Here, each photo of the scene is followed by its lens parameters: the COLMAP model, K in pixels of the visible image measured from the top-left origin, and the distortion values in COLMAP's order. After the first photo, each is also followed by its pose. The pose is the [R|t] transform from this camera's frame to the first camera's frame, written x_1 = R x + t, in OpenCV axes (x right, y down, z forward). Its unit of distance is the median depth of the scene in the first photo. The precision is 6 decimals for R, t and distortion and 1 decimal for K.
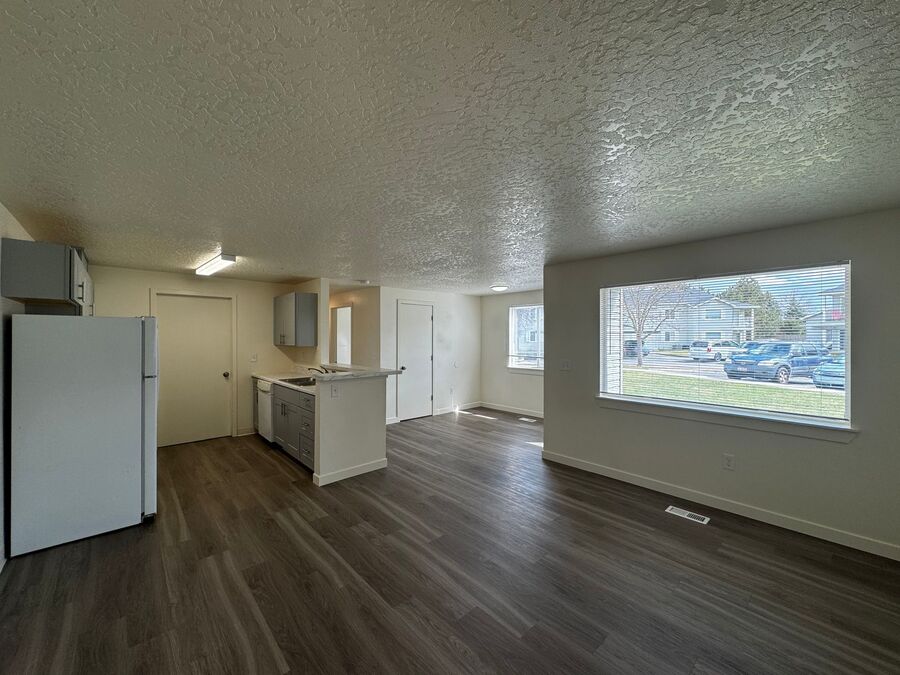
lens RADIAL K [[359.1, 0, 450.0], [0, 359.1, 337.5], [0, 0, 1]] dist [-0.001299, 0.000377]
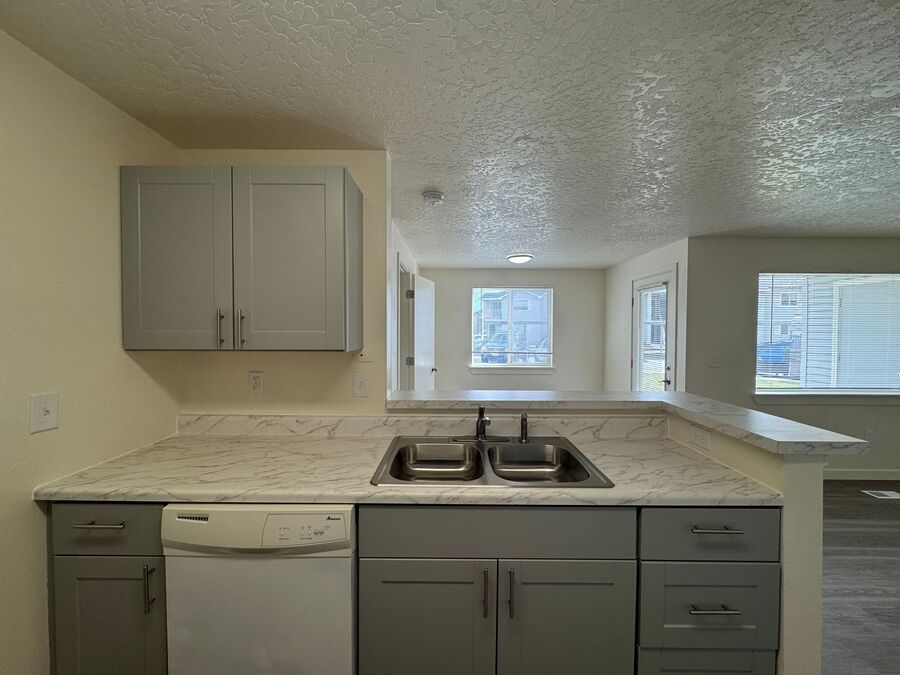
lens RADIAL K [[359.1, 0, 450.0], [0, 359.1, 337.5], [0, 0, 1]] dist [-0.001299, 0.000377]
pose [[0.680313, -0.015702, 0.732753, -0.929984], [-0.001134, 0.999747, 0.022476, 0.006762], [-0.732921, -0.016122, 0.680123, 1.163728]]
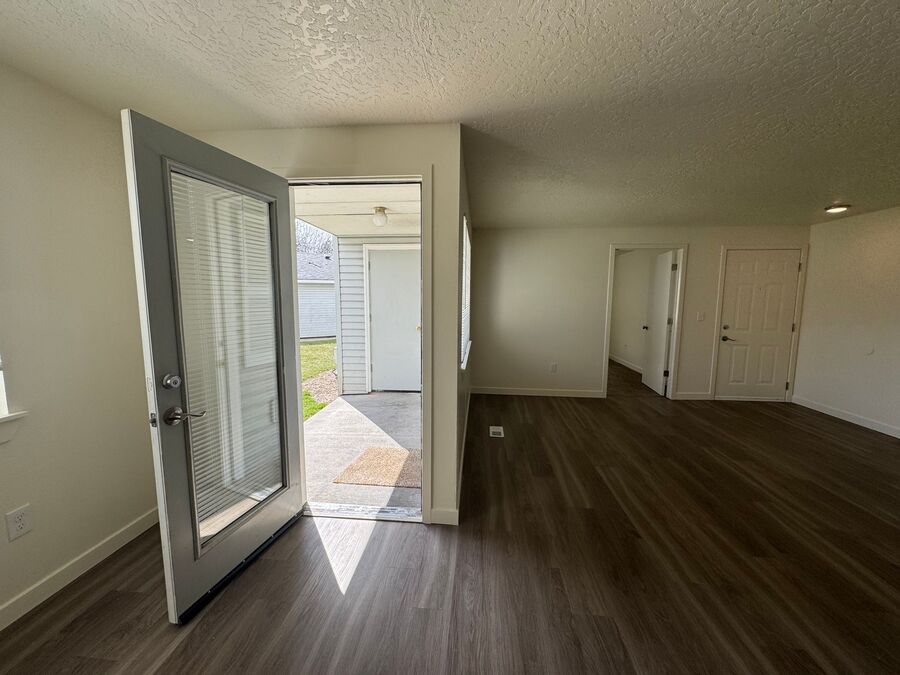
lens RADIAL K [[359.1, 0, 450.0], [0, 359.1, 337.5], [0, 0, 1]] dist [-0.001299, 0.000377]
pose [[-0.676741, -0.089993, 0.730700, -0.111052], [-0.006771, 0.993220, 0.116054, 0.021555], [-0.736190, 0.073591, -0.672762, 1.833447]]
